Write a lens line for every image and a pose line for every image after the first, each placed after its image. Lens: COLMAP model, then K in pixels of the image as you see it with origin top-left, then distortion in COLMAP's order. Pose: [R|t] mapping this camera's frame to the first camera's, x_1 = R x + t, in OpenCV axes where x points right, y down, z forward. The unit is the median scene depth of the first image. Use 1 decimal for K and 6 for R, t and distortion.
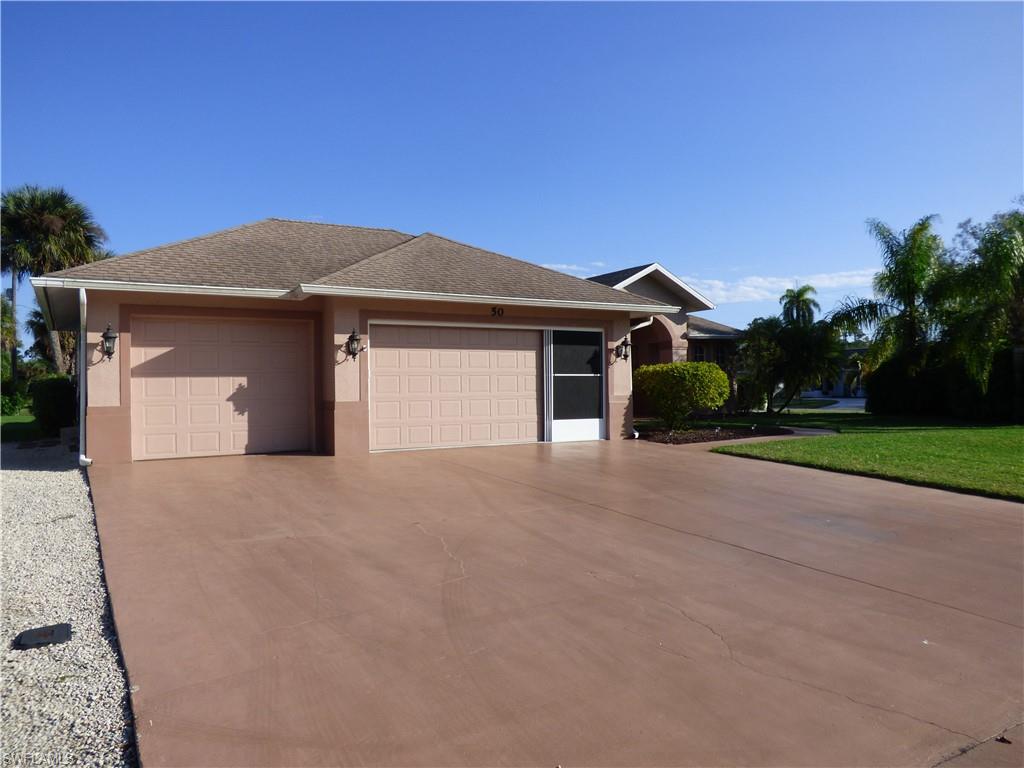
lens RADIAL K [[742.0, 0, 514.0], [0, 742.0, 393.4], [0, 0, 1]] dist [-0.033245, -0.001347]
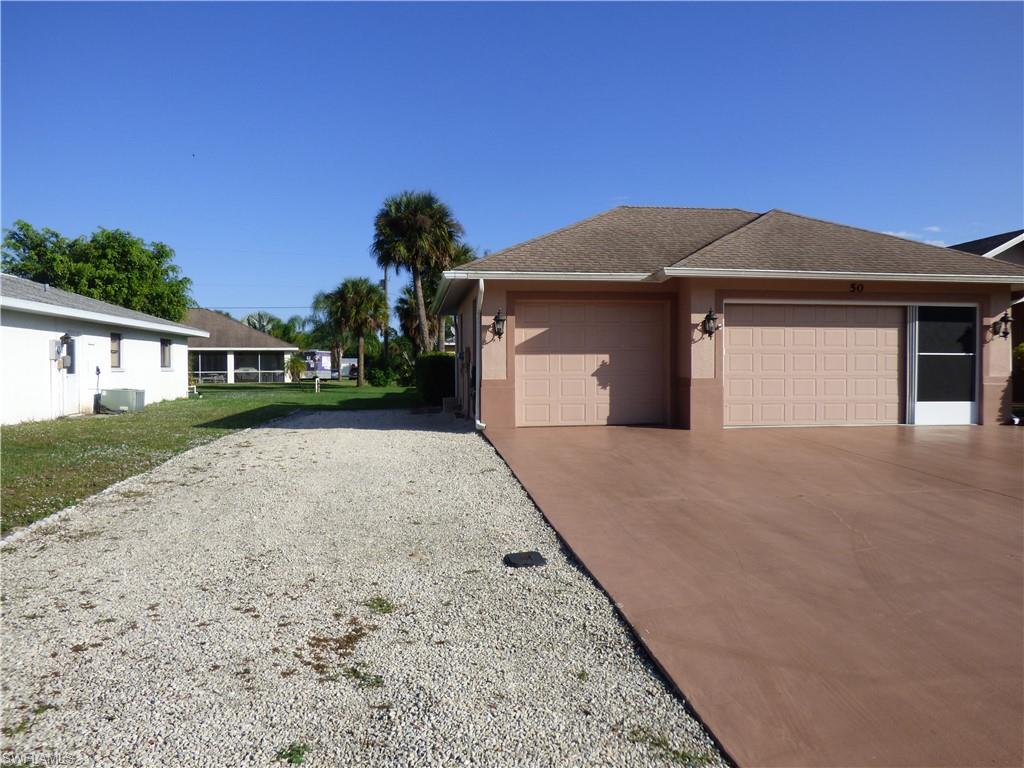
lens RADIAL K [[742.0, 0, 515.5], [0, 742.0, 386.6], [0, 0, 1]] dist [-0.033245, -0.001347]
pose [[0.919457, 0.019199, -0.392720, -0.055516], [-0.011481, 0.999692, 0.021992, 0.002550], [0.393022, -0.015712, 0.919395, -0.059982]]
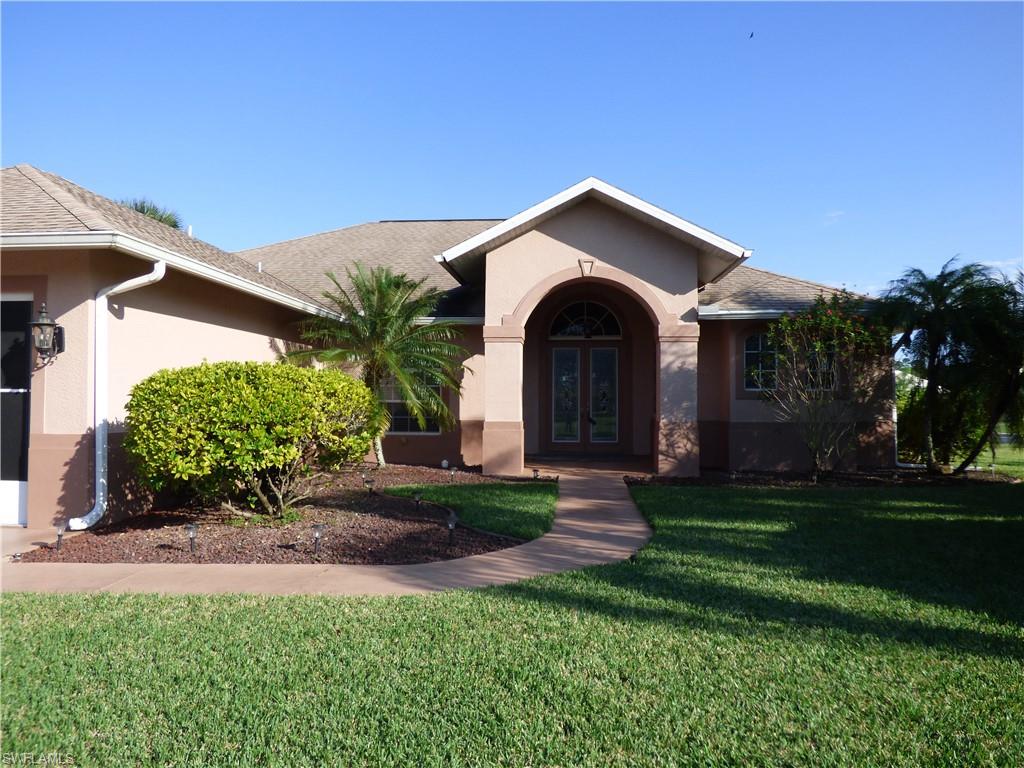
lens RADIAL K [[742.0, 0, 512.3], [0, 742.0, 383.8], [0, 0, 1]] dist [-0.033245, -0.001347]
pose [[0.822882, -0.000607, -0.568212, 0.761934], [-0.017690, 0.999487, -0.026686, -0.026474], [0.567937, 0.032011, 0.822449, 0.932421]]
